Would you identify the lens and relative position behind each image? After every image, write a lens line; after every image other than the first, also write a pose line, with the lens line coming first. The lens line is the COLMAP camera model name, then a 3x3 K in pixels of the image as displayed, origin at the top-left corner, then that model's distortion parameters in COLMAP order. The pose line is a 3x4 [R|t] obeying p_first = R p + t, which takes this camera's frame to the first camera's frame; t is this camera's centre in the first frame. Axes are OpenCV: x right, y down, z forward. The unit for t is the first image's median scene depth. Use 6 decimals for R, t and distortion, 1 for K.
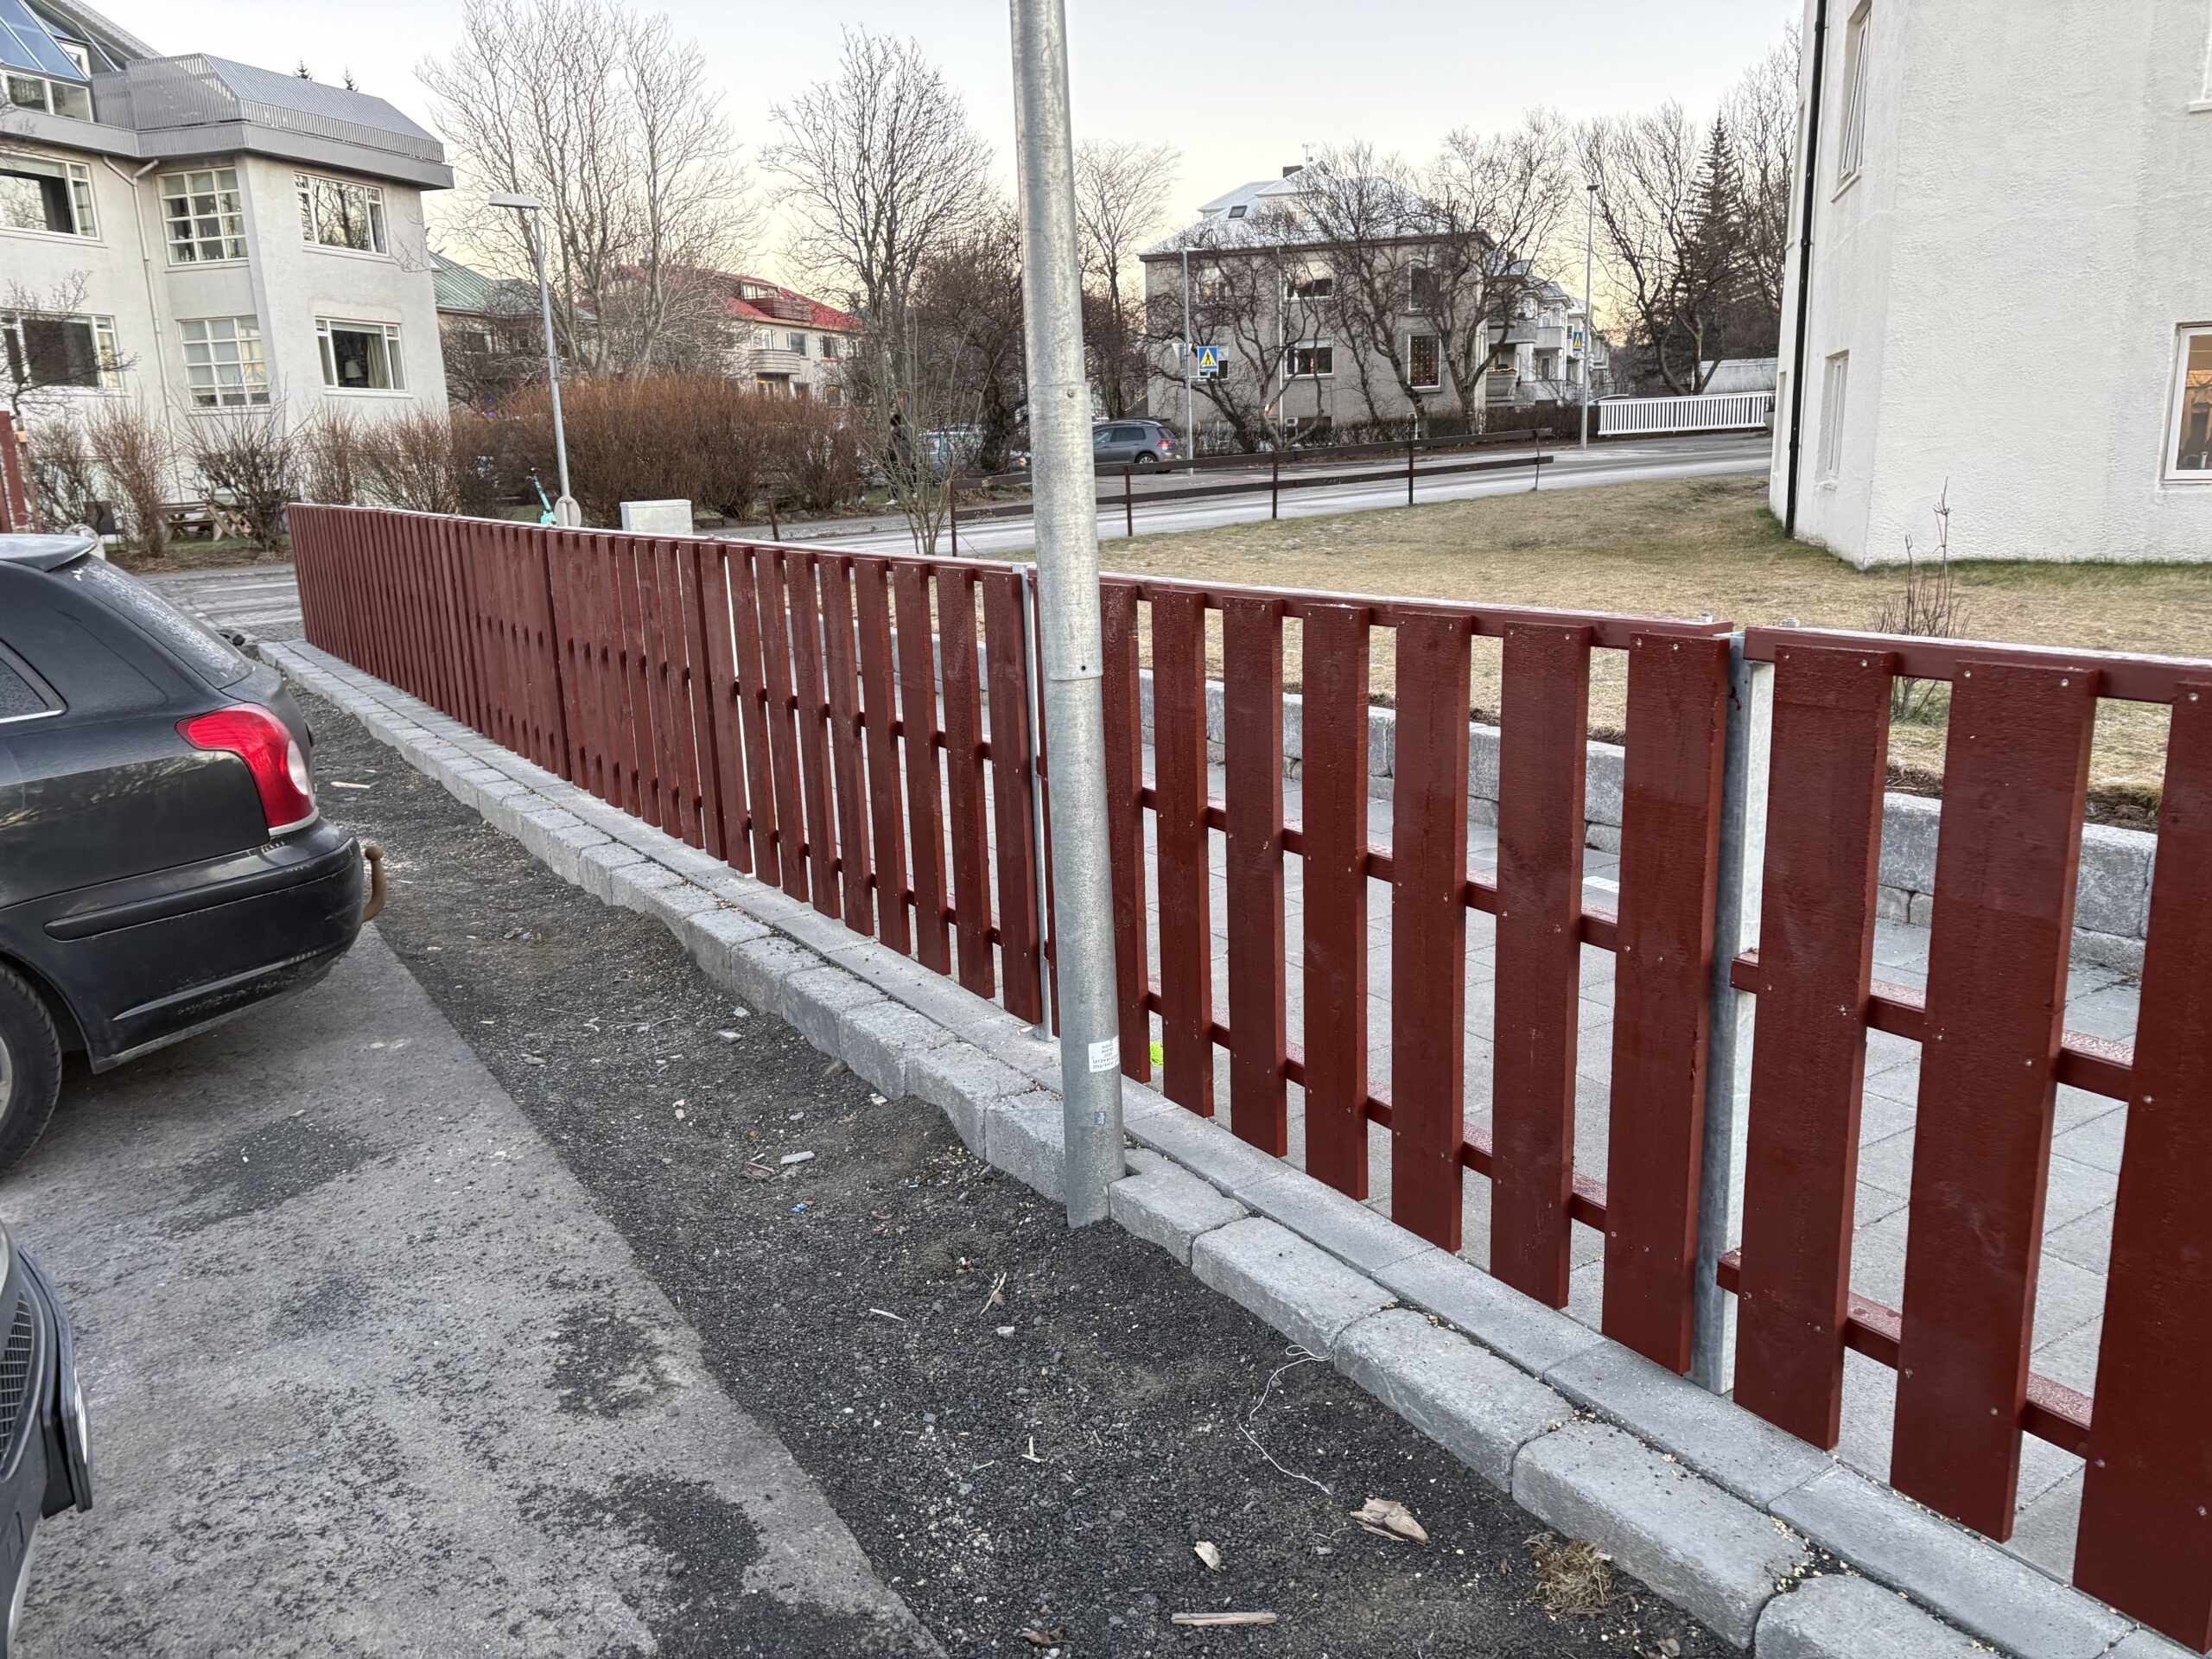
lens RADIAL K [[1651.4, 0, 1074.3], [0, 1651.4, 813.2], [0, 0, 1]] dist [0.038295, -0.032687]
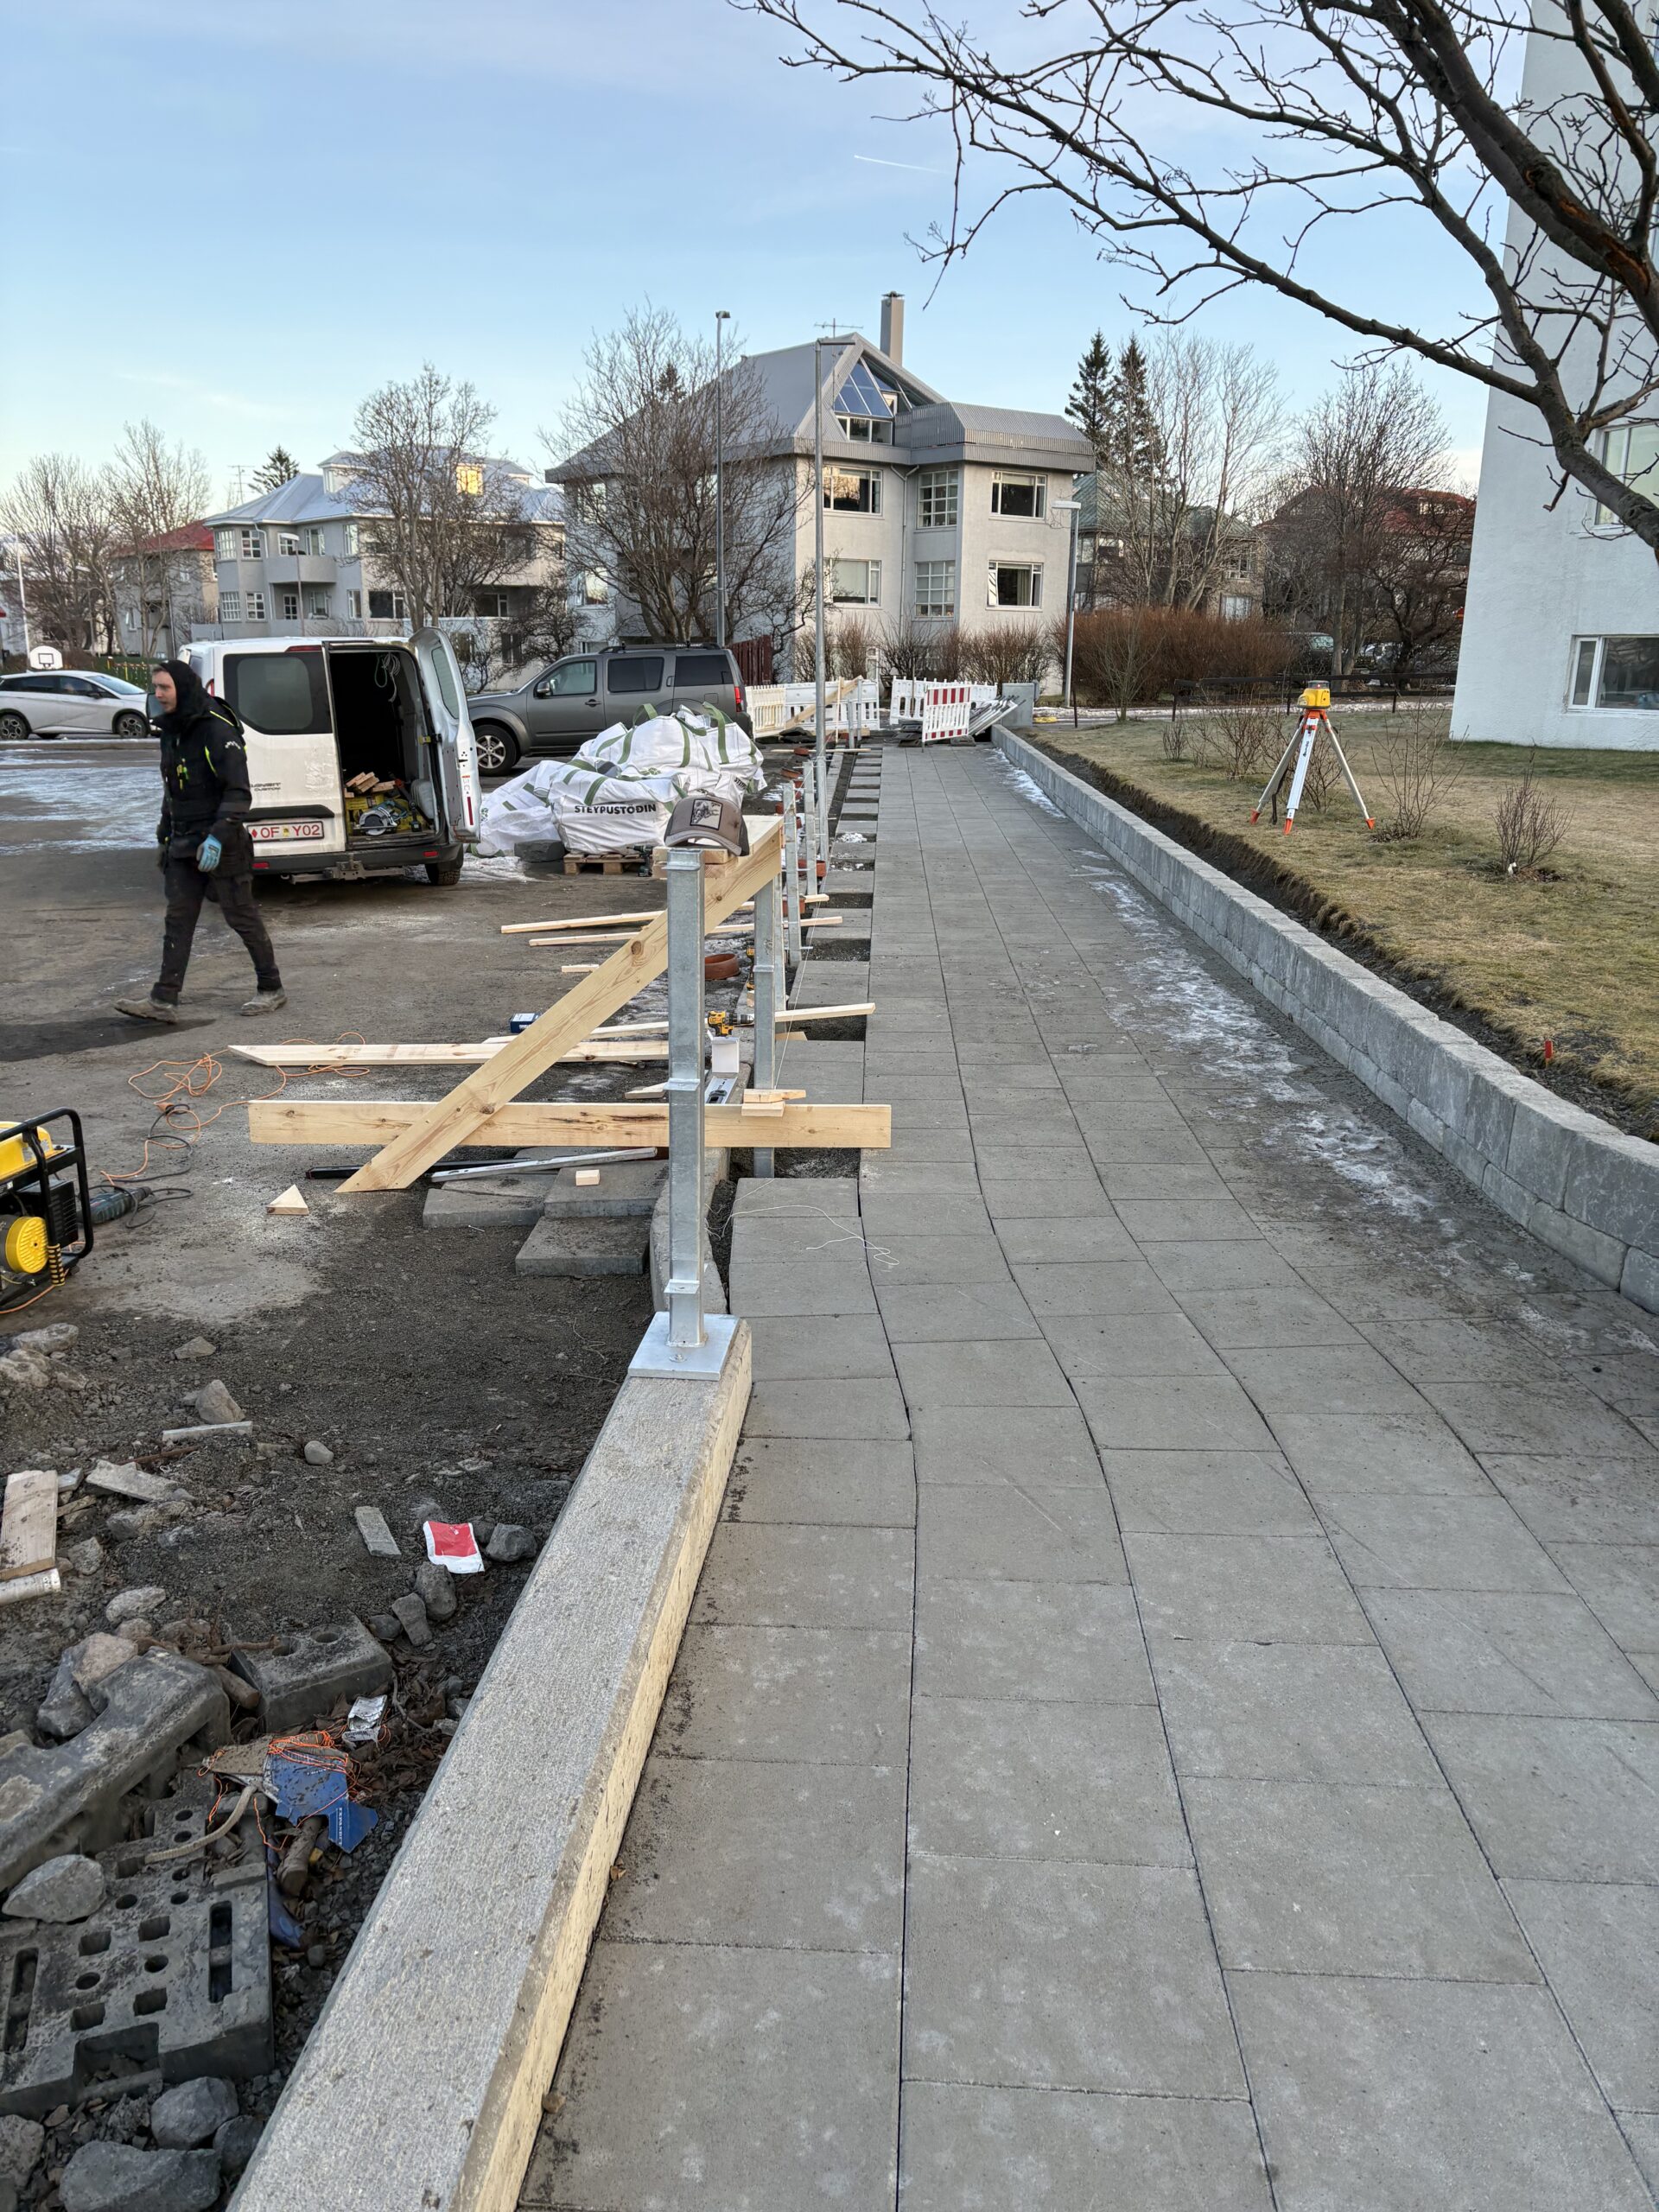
lens RADIAL K [[1651.4, 0, 802.6], [0, 1651.4, 1102.8], [0, 0, 1]] dist [0.038295, -0.032687]
pose [[0.818184, 0.191015, -0.542299, 0.371310], [-0.159399, 0.981587, 0.105257, 0.077085], [0.552419, 0.000322, 0.833567, -0.441468]]
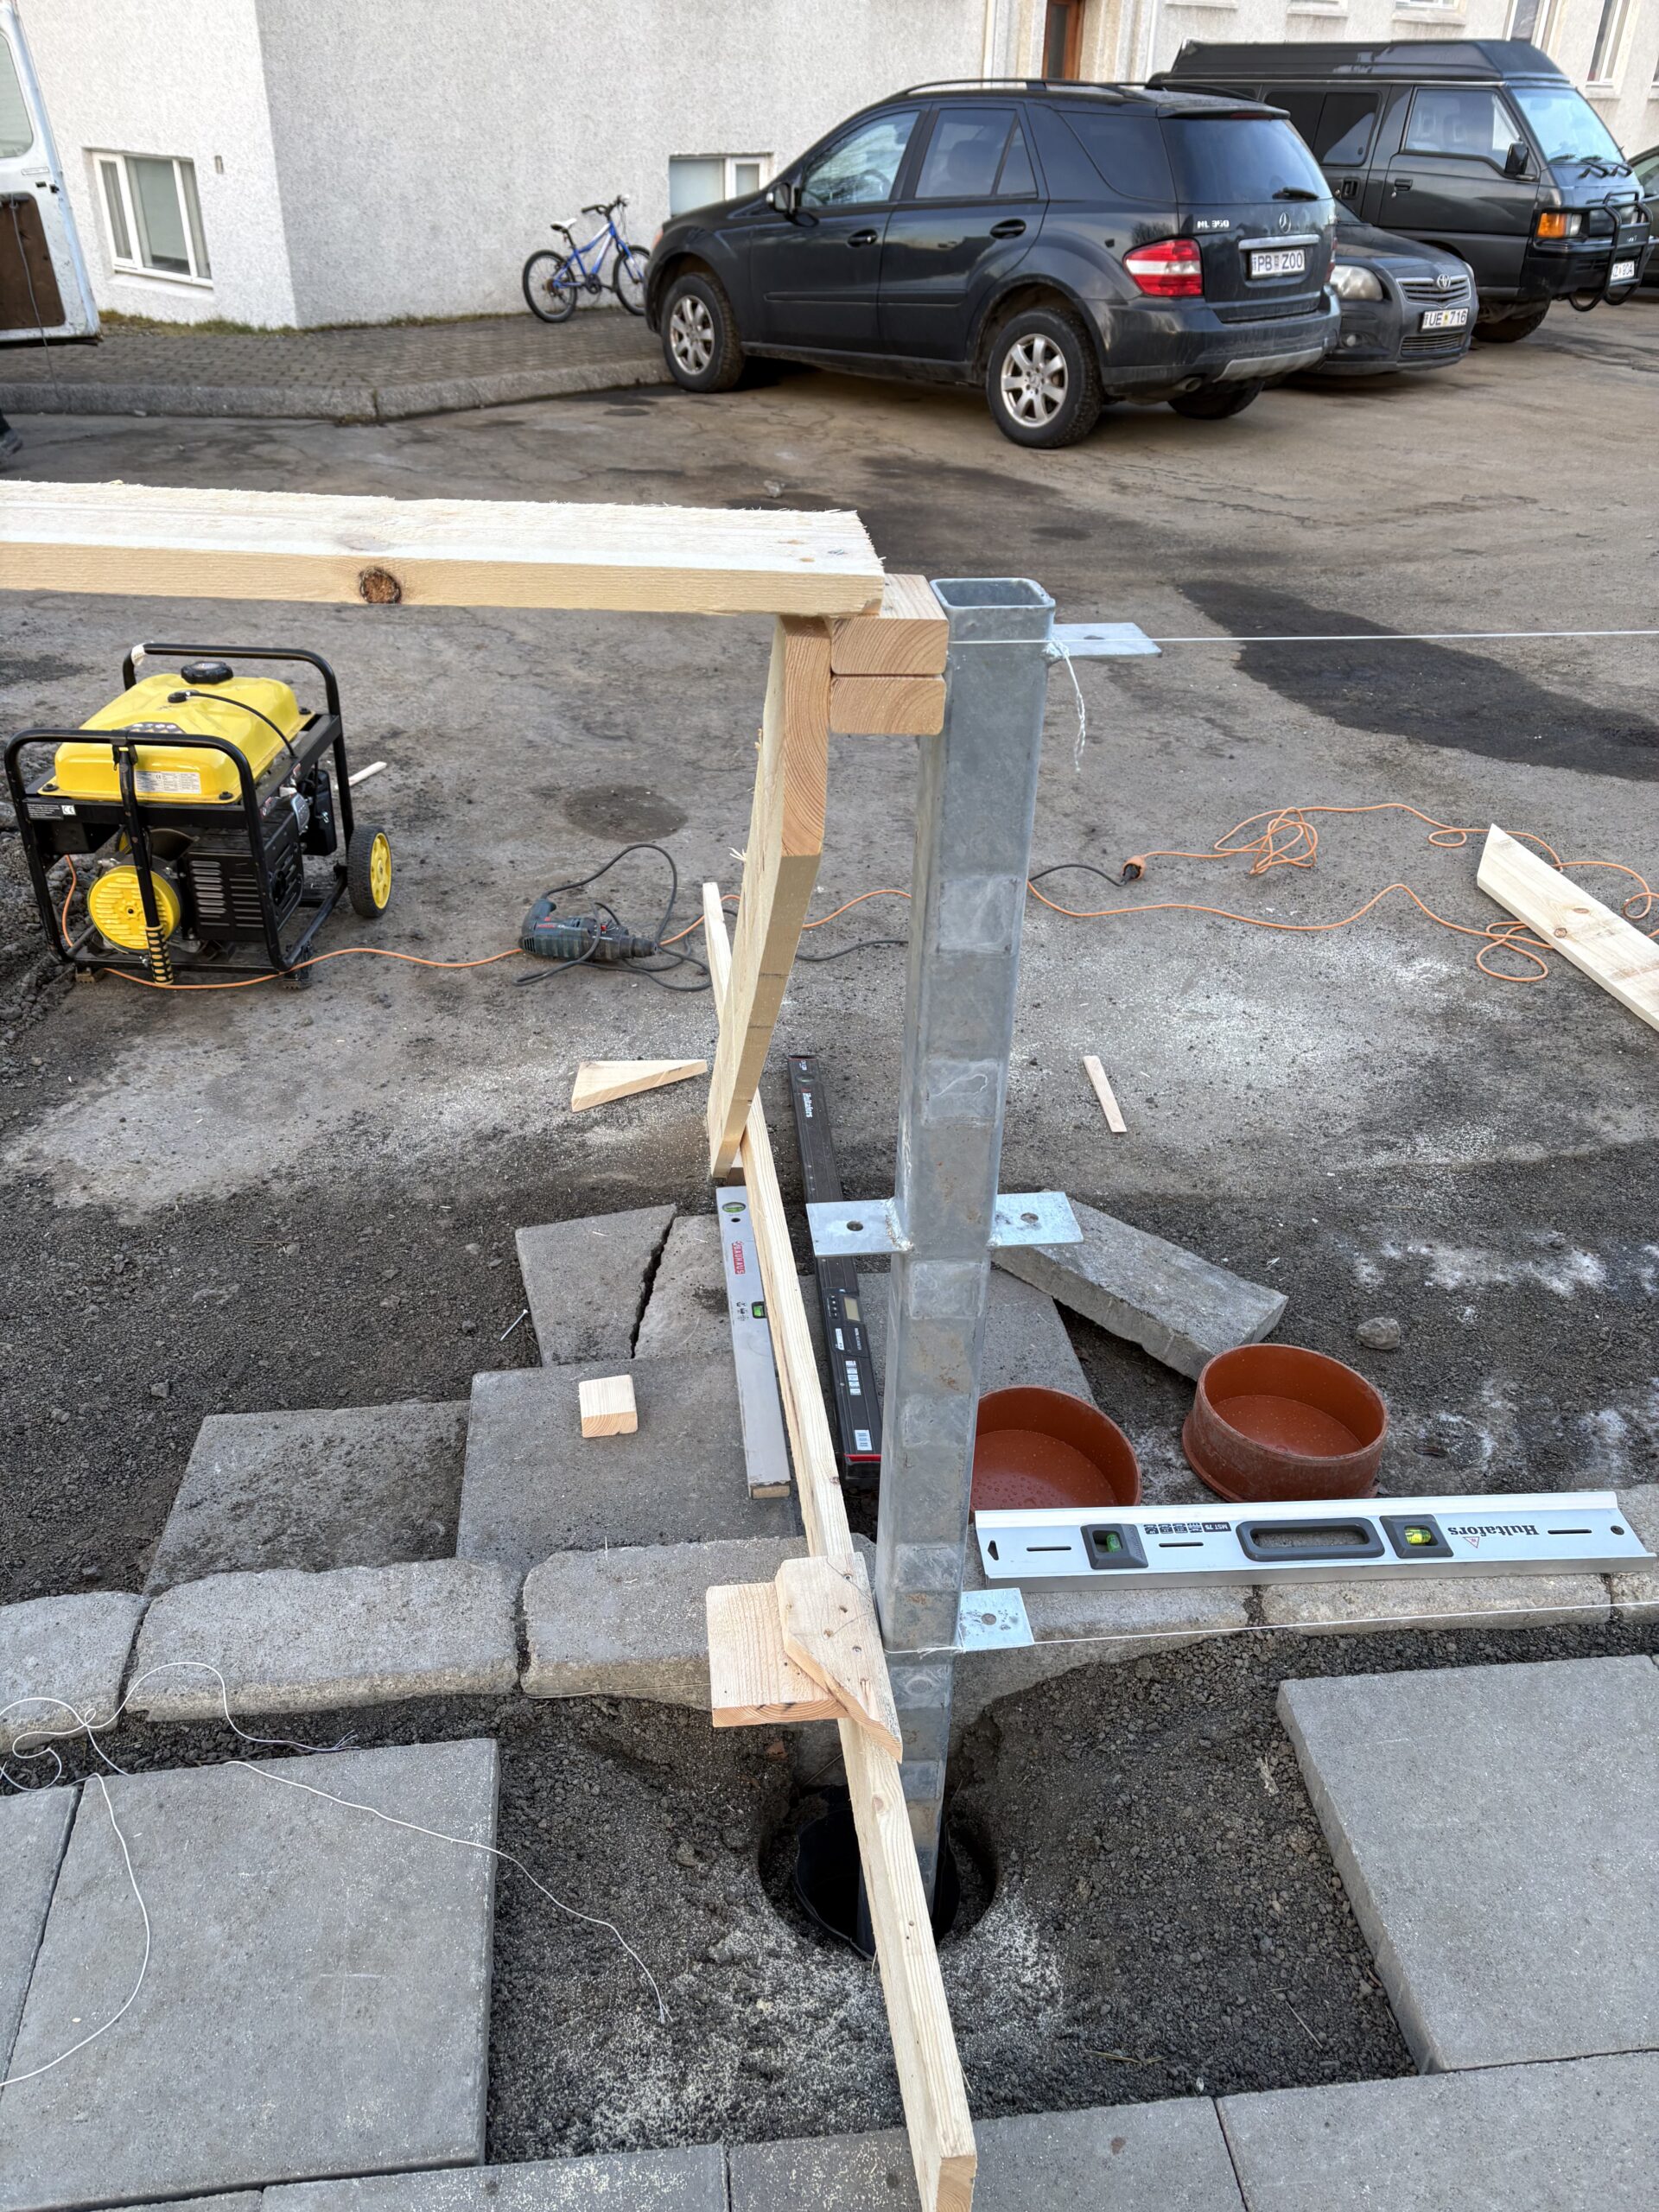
lens RADIAL K [[1651.4, 0, 828.2], [0, 1651.4, 1116.6], [0, 0, 1]] dist [0.038295, -0.032687]
pose [[-0.447683, 0.493177, -0.745893, 0.298583], [-0.194169, 0.760634, 0.619463, 0.055642], [0.872856, 0.422152, -0.244763, -0.289305]]
